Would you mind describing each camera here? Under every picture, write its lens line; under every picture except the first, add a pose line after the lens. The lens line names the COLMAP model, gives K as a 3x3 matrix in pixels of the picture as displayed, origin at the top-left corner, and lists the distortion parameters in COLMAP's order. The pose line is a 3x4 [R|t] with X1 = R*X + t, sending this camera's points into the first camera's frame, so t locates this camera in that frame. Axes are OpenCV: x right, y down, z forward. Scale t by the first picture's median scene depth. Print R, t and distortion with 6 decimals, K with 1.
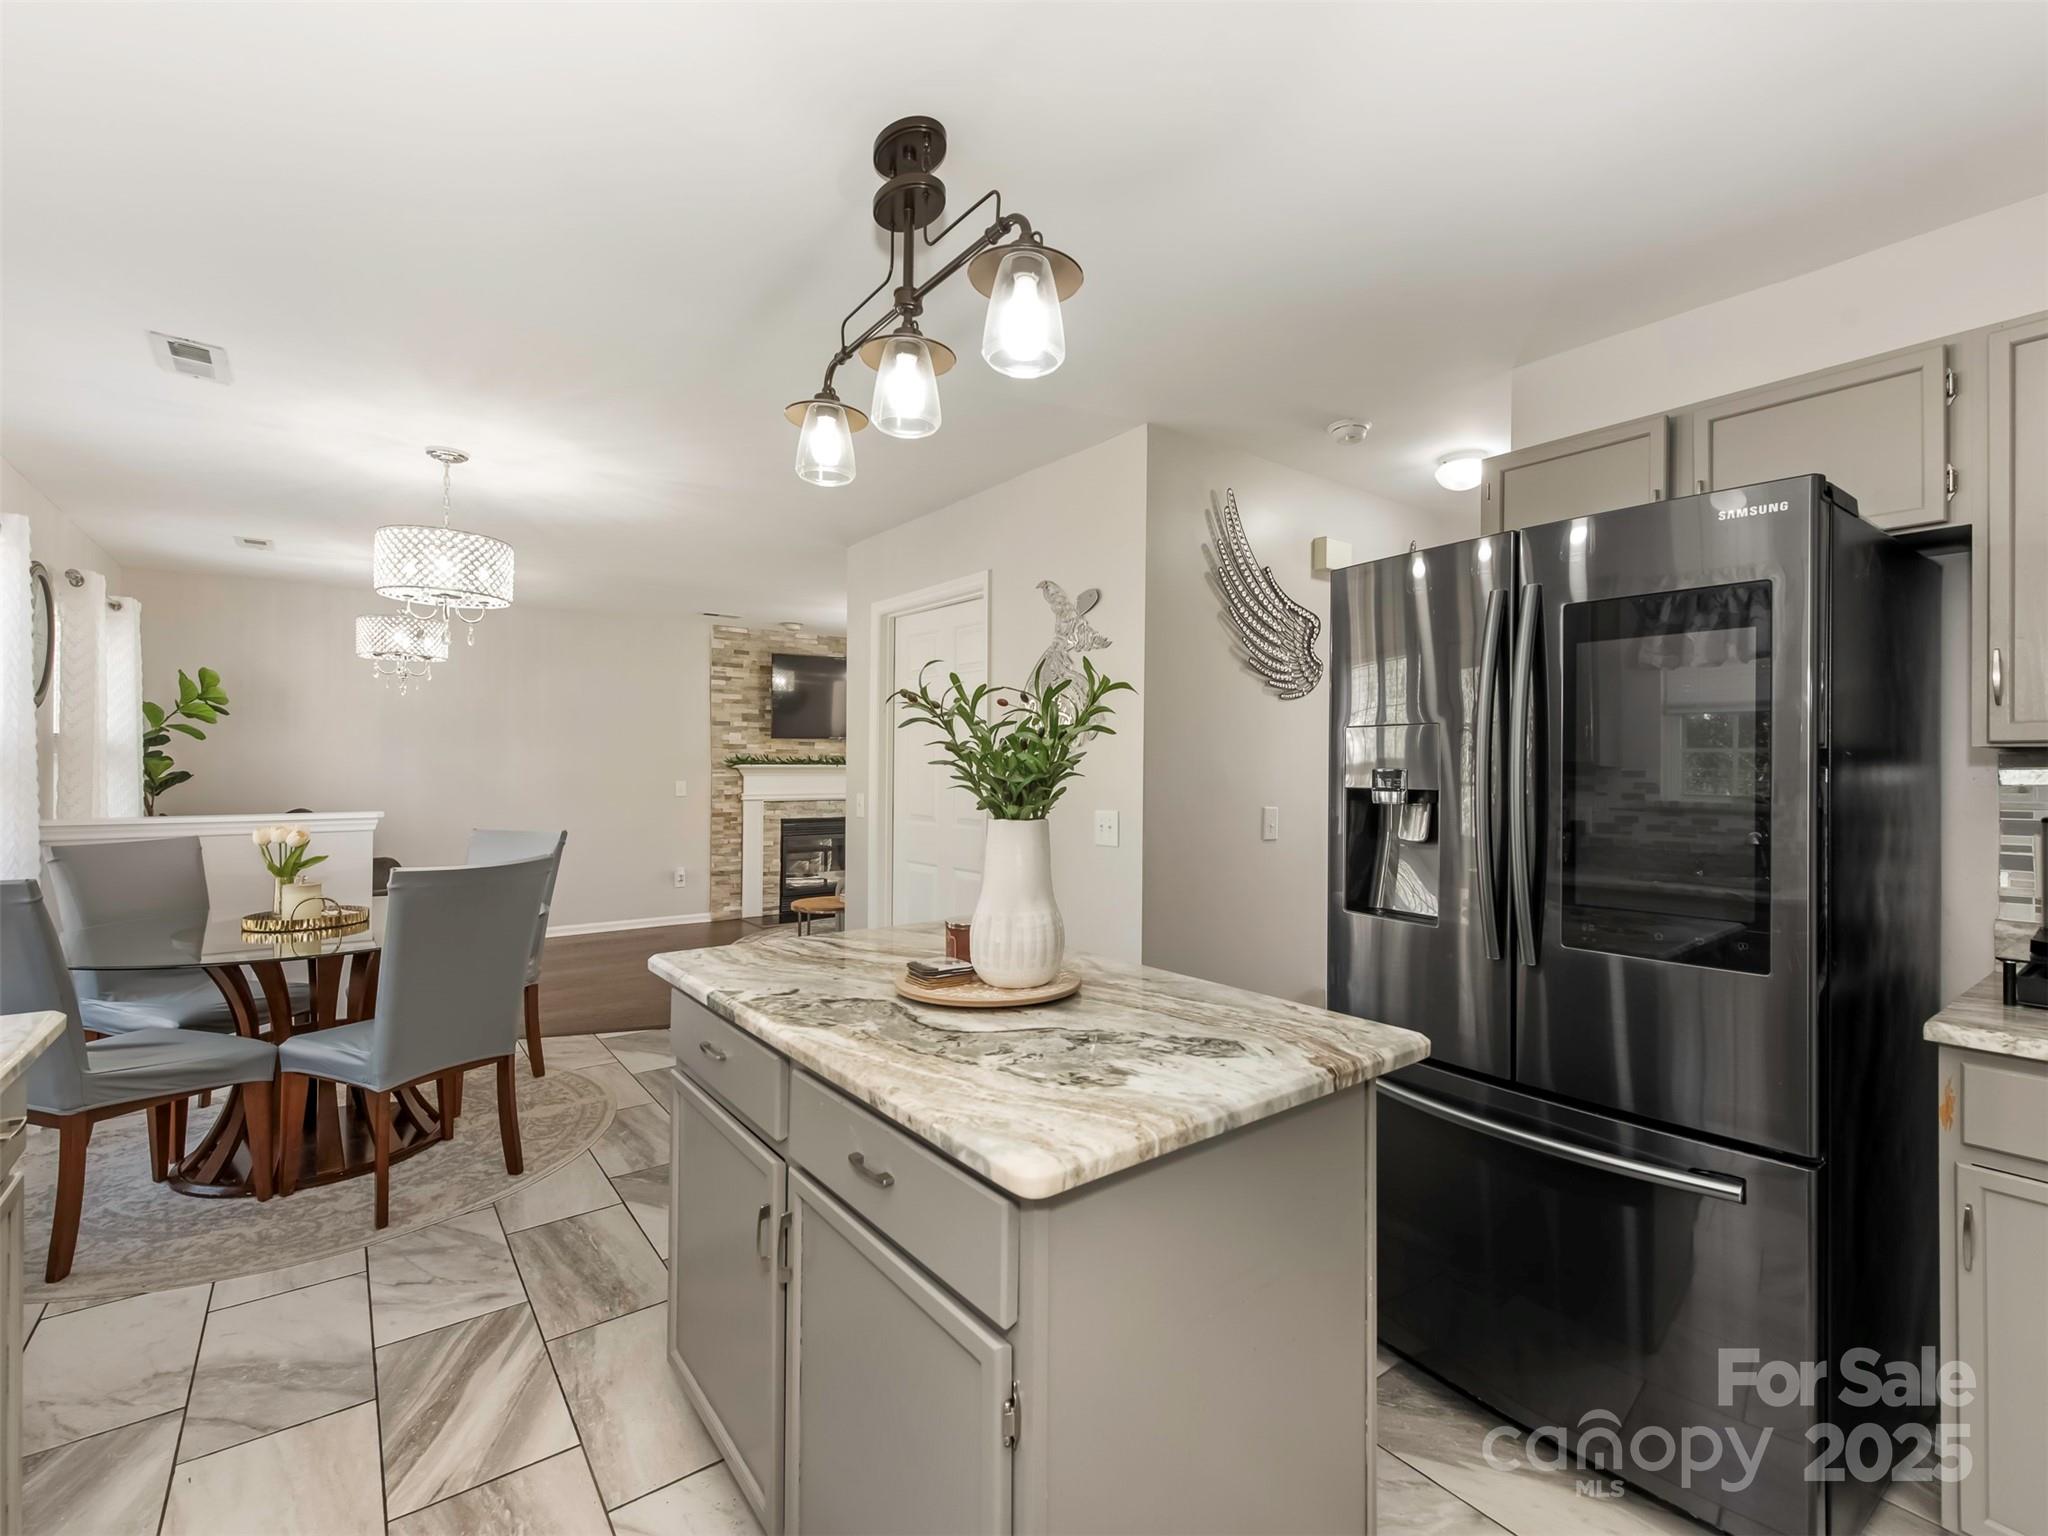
lens RADIAL K [[929.7, 0, 1035.3], [0, 929.7, 757.3], [0, 0, 1]] dist [-0.002411, -0.000764]
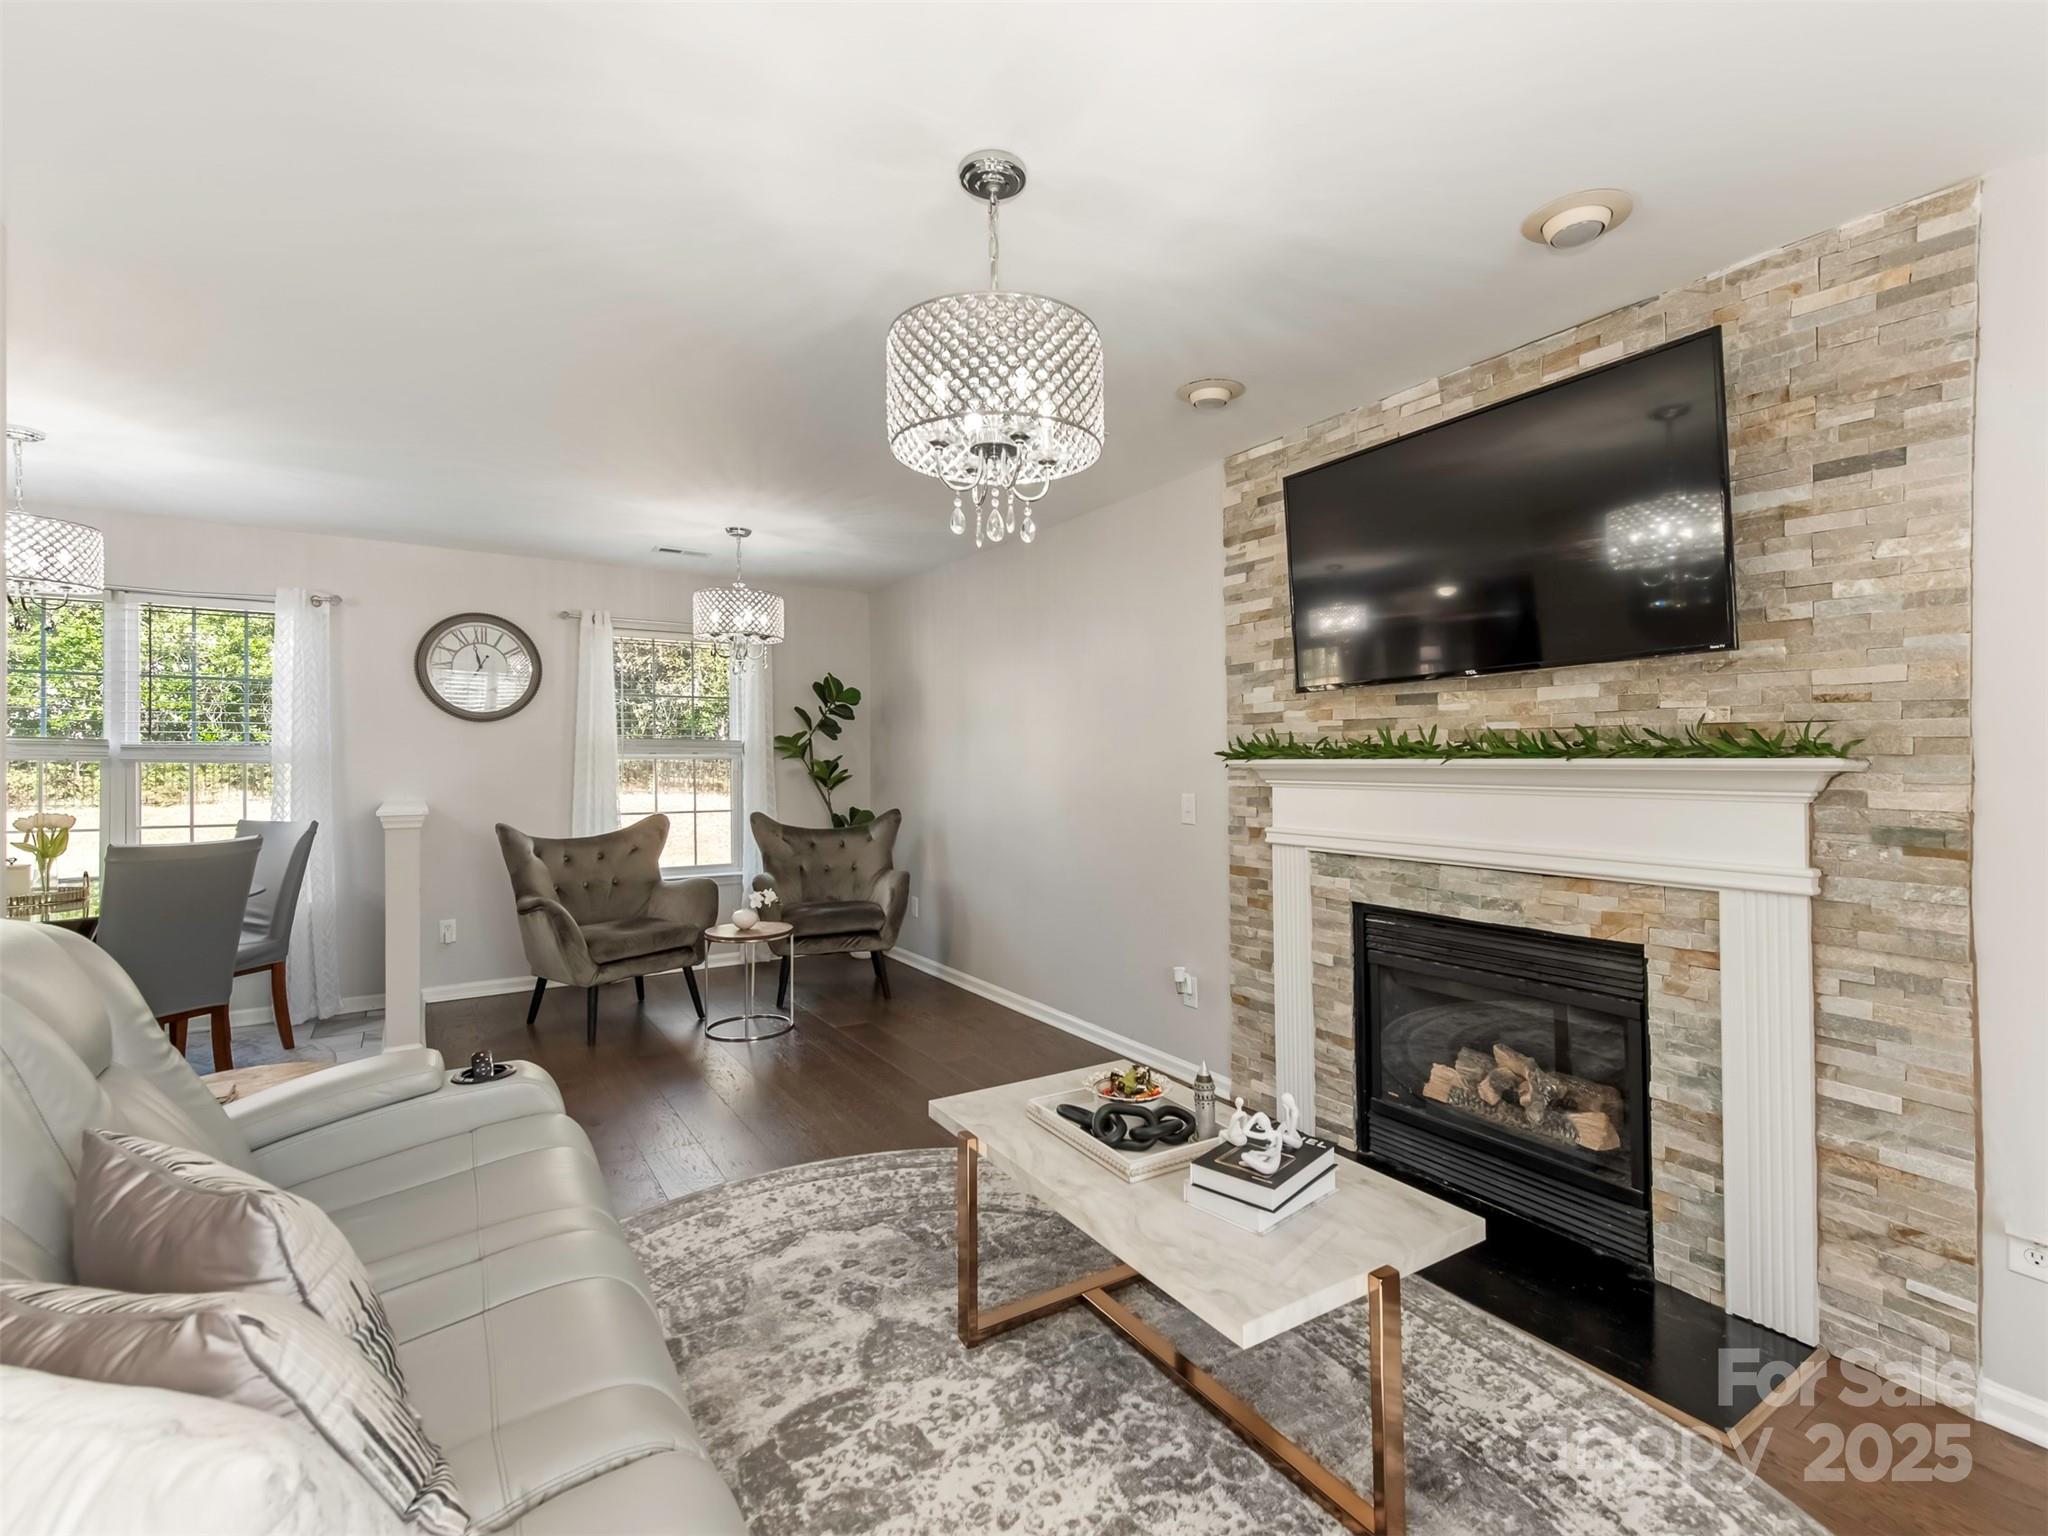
lens RADIAL K [[929.7, 0, 1038.3], [0, 929.7, 757.5], [0, 0, 1]] dist [-0.002411, -0.000764]
pose [[-0.077653, -0.009388, -0.996936, 0.626530], [0.007085, 0.999925, -0.009968, 0.054203], [0.996955, -0.007838, -0.077581, 4.858439]]
